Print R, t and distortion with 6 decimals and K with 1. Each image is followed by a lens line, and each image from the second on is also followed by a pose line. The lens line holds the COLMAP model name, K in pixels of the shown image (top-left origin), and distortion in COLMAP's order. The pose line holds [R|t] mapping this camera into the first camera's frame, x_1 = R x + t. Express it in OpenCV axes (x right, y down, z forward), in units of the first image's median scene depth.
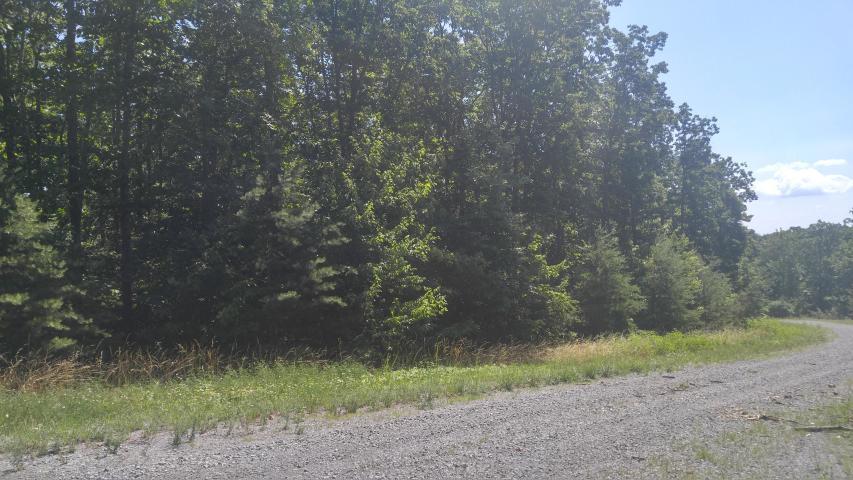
lens RADIAL K [[675.3, 0, 439.1], [0, 675.3, 257.2], [0, 0, 1]] dist [0.052067, -0.025418]
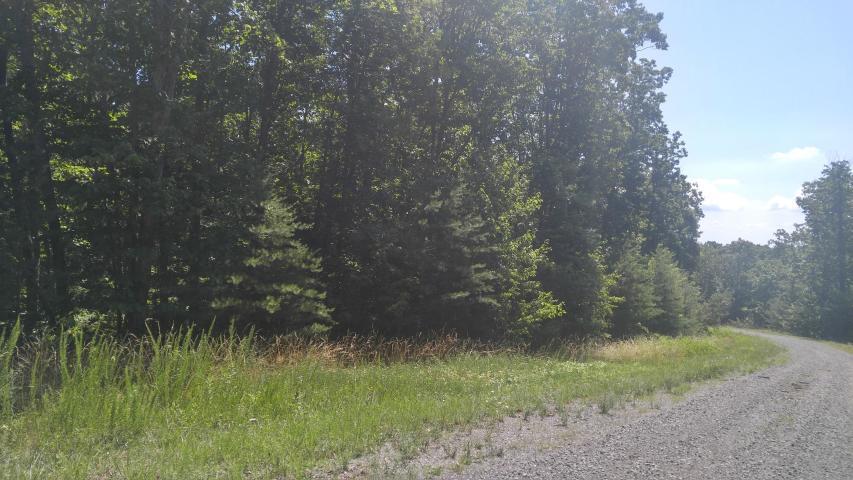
lens RADIAL K [[675.3, 0, 433.9], [0, 675.3, 249.0], [0, 0, 1]] dist [0.052067, -0.025418]
pose [[0.991568, 0.060471, 0.114610, -0.150548], [-0.060264, 0.998169, -0.005280, -0.004972], [-0.114719, -0.001671, 0.993397, -0.055757]]
